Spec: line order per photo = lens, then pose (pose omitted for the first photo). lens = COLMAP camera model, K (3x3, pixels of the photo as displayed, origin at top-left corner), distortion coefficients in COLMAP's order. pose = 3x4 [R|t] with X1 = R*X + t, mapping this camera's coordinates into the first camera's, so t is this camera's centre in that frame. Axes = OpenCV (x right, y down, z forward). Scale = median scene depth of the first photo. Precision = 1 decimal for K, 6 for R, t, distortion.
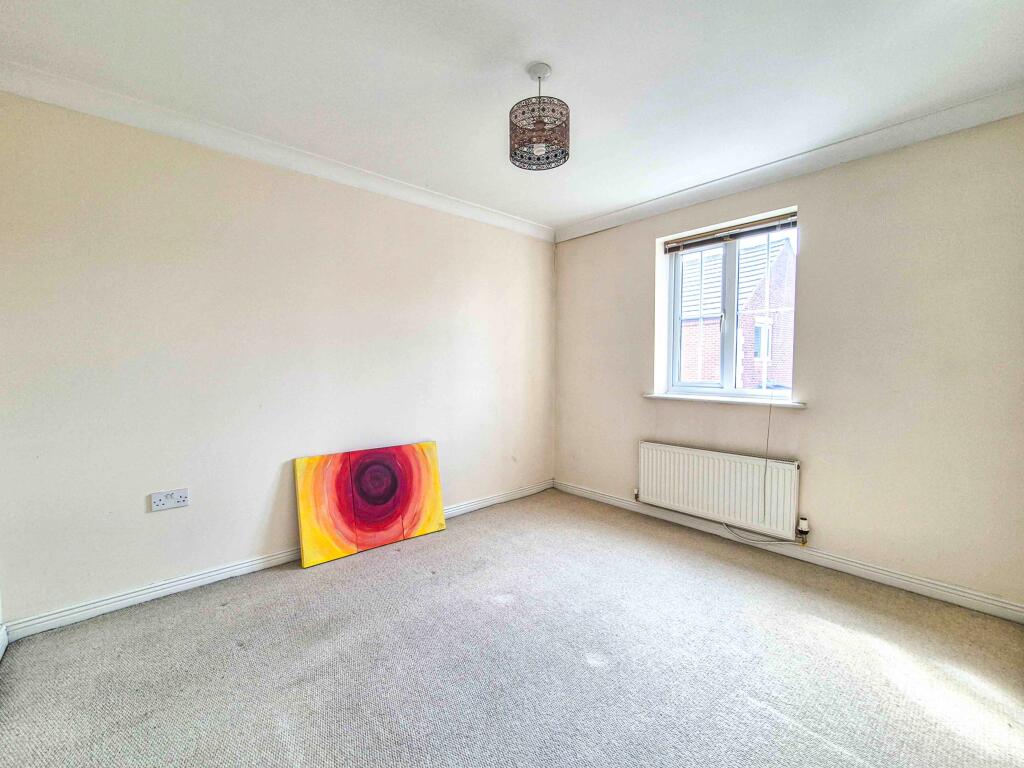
lens RADIAL K [[423.4, 0, 510.5], [0, 423.4, 385.3], [0, 0, 1]] dist [-0.000886, -0.000108]
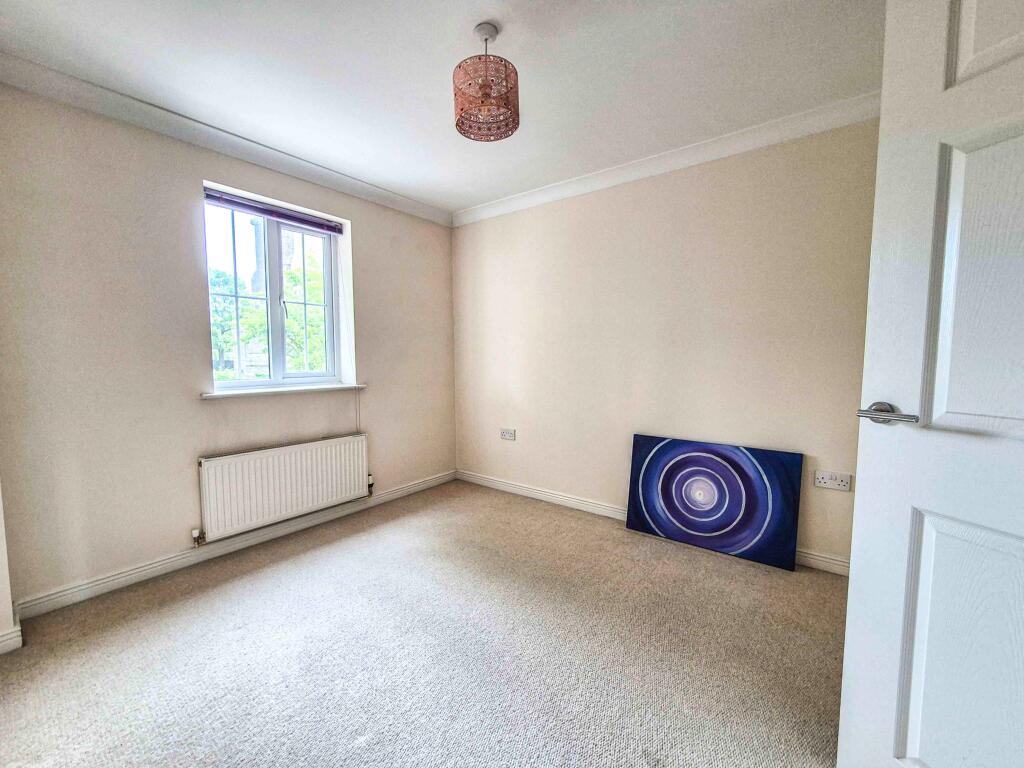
lens RADIAL K [[428.1, 0, 512.0], [0, 428.1, 384.0], [0, 0, 1]] dist [0.000373, 0.000048]
pose [[-0.159945, -0.077853, 0.984051, -0.583830], [0.032624, 0.995924, 0.084095, -0.049018], [-0.986587, 0.045554, -0.156753, 0.722014]]
